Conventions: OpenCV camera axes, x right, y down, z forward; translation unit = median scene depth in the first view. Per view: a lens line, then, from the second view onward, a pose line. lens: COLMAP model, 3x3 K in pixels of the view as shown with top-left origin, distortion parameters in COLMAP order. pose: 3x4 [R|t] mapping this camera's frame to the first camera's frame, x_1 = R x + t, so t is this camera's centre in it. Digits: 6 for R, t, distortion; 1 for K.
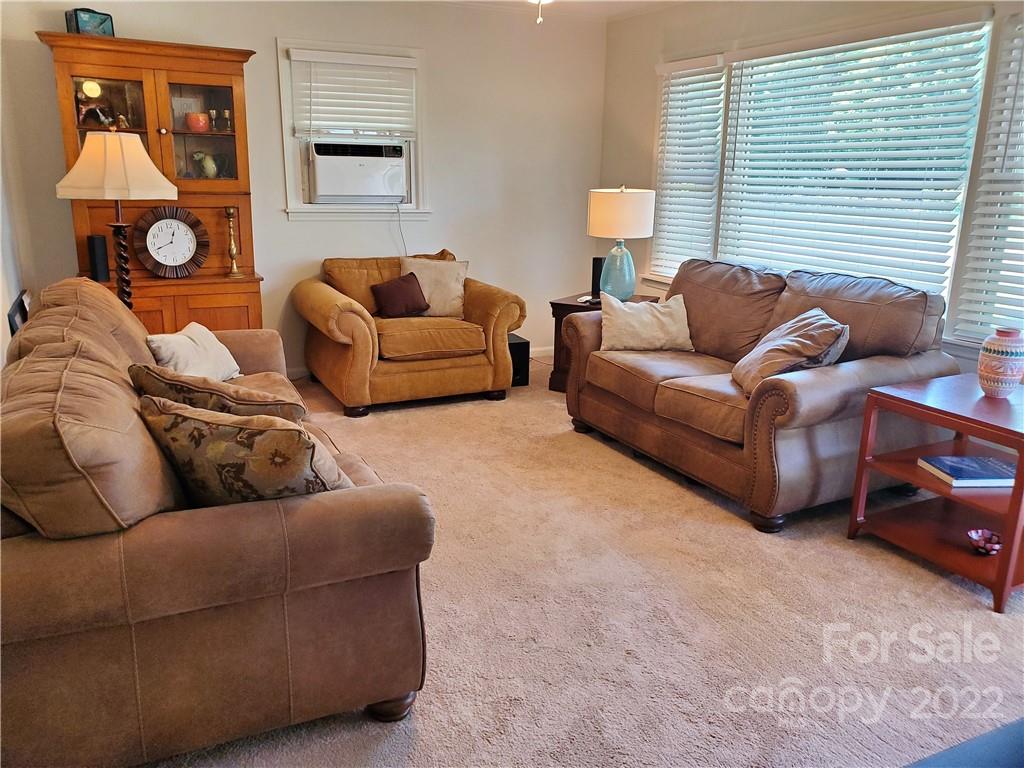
lens RADIAL K [[806.1, 0, 475.4], [0, 806.1, 385.1], [0, 0, 1]] dist [0.001045, -0.000611]
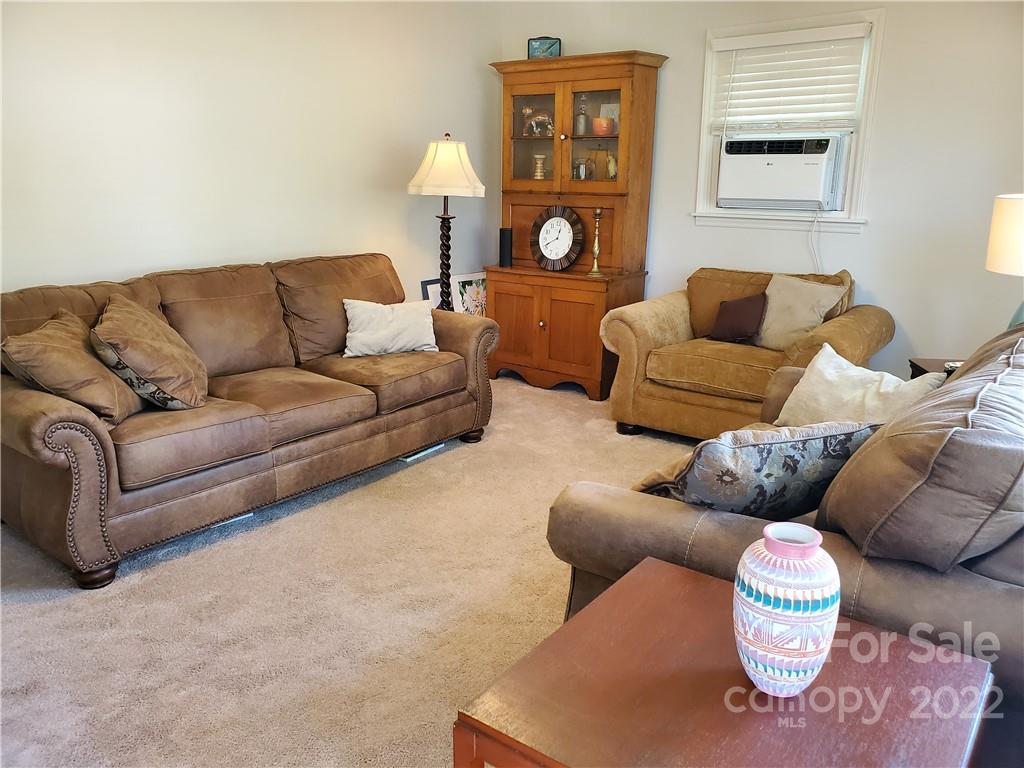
lens RADIAL K [[812.7, 0, 509.5], [0, 812.7, 382.6], [0, 0, 1]] dist [0.020227, -0.010036]
pose [[0.478411, 0.207759, -0.853205, 0.572708], [-0.215797, 0.969630, 0.115106, -0.096812], [0.851208, 0.129051, 0.508715, 0.391916]]
